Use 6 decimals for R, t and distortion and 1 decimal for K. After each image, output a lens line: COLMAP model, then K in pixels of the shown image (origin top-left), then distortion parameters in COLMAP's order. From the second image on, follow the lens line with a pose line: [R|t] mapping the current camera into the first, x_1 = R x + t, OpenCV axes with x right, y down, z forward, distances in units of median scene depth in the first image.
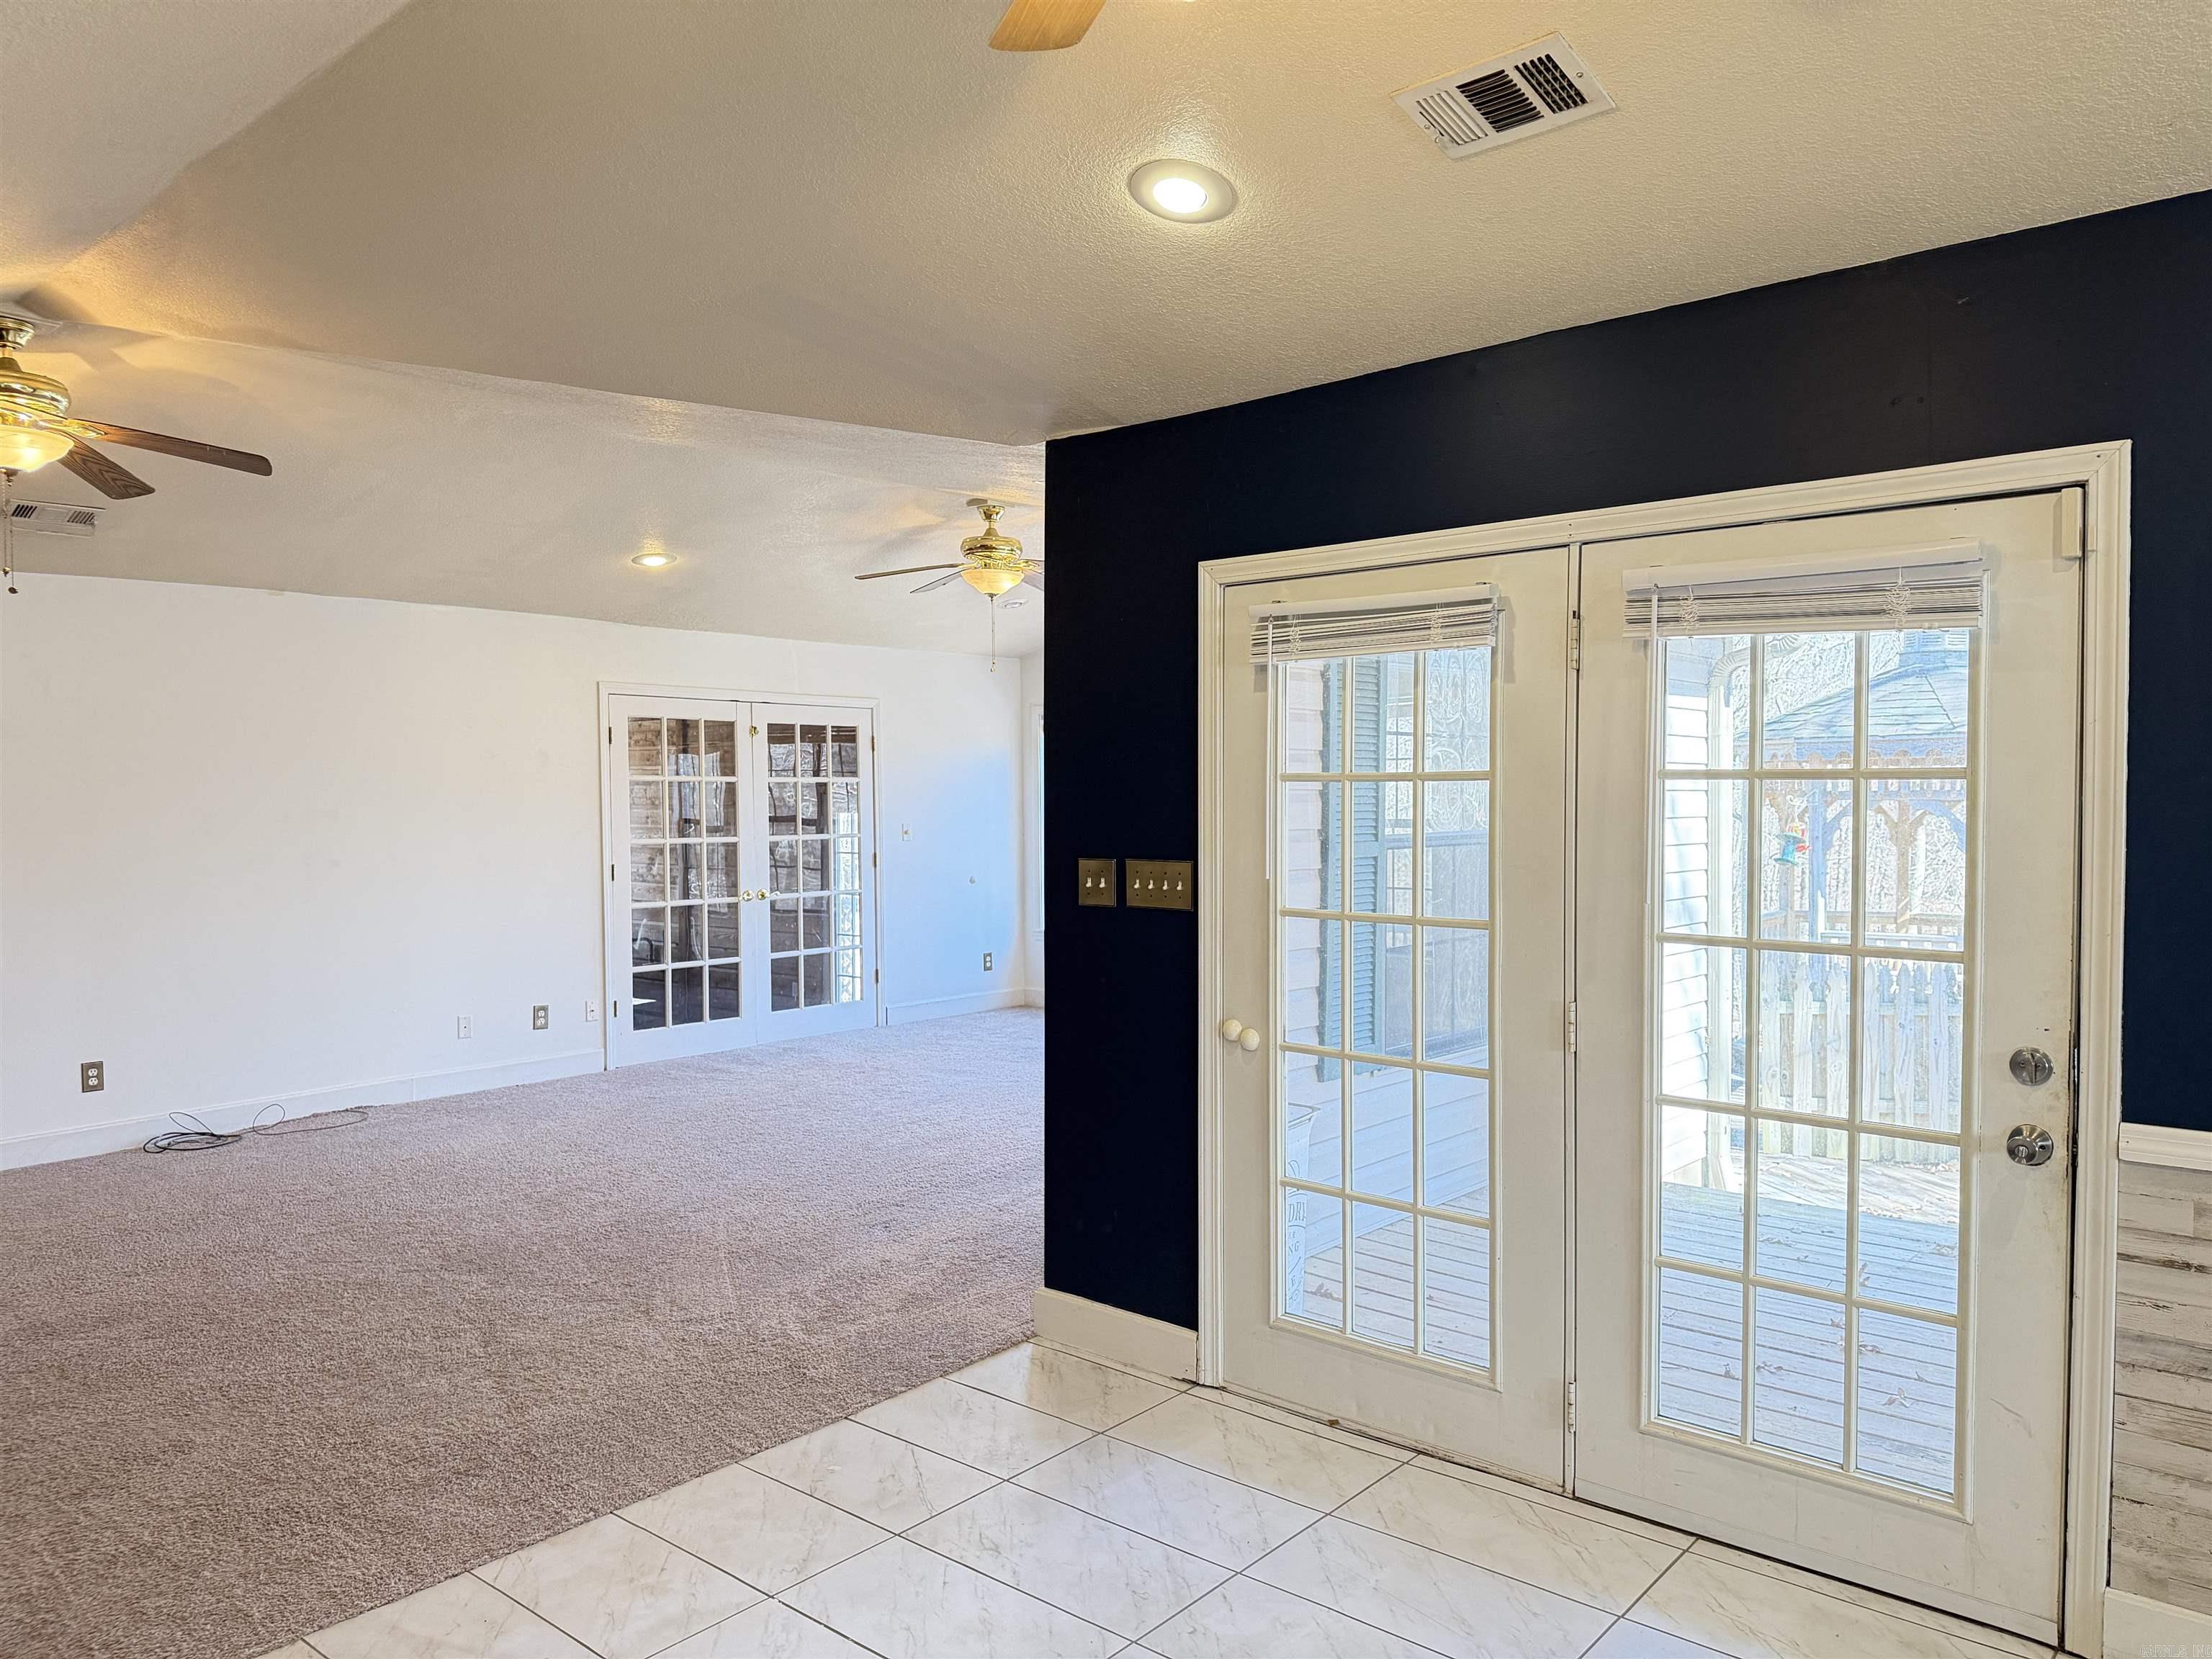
lens RADIAL K [[1563.1, 0, 1106.8], [0, 1563.1, 829.7], [0, 0, 1]] dist [0.077397, -0.101053]
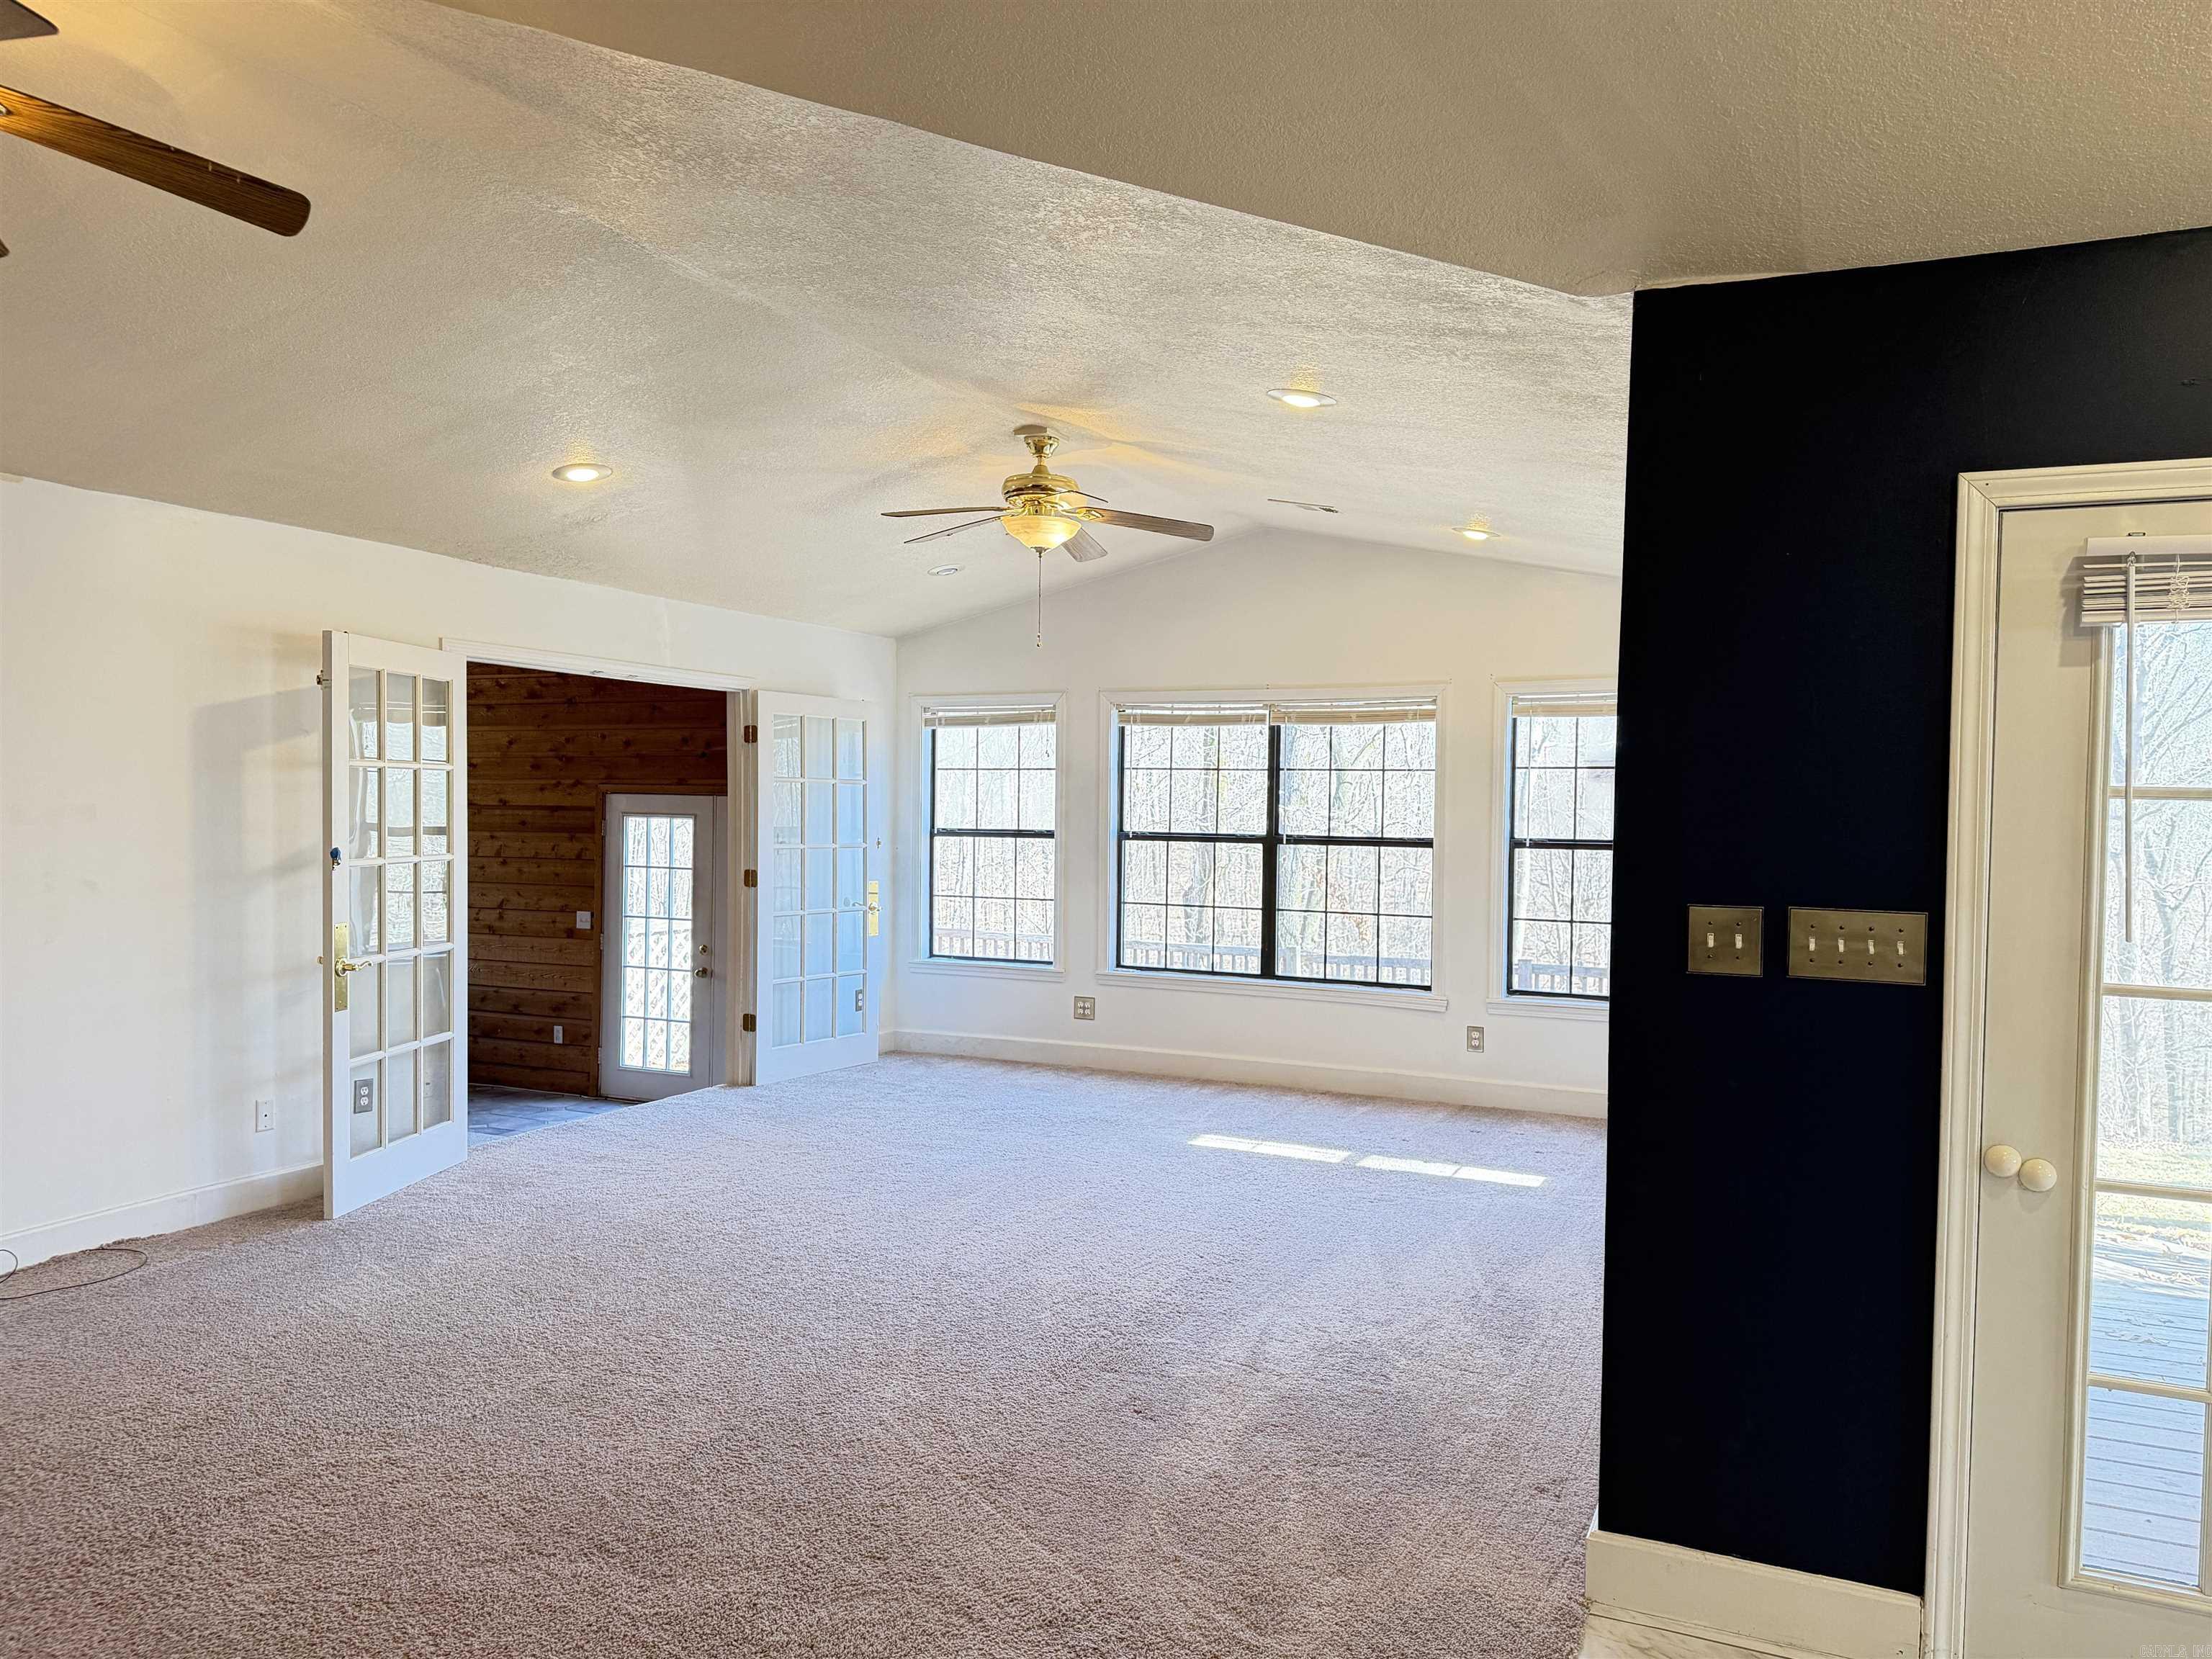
lens RADIAL K [[1563.1, 0, 1108.8], [0, 1563.1, 836.0], [0, 0, 1]] dist [0.077397, -0.101053]
pose [[0.962482, 0.013060, 0.271033, -0.449005], [-0.012759, 0.999914, -0.002871, -0.006106], [-0.271047, -0.000695, 0.962566, 0.406710]]
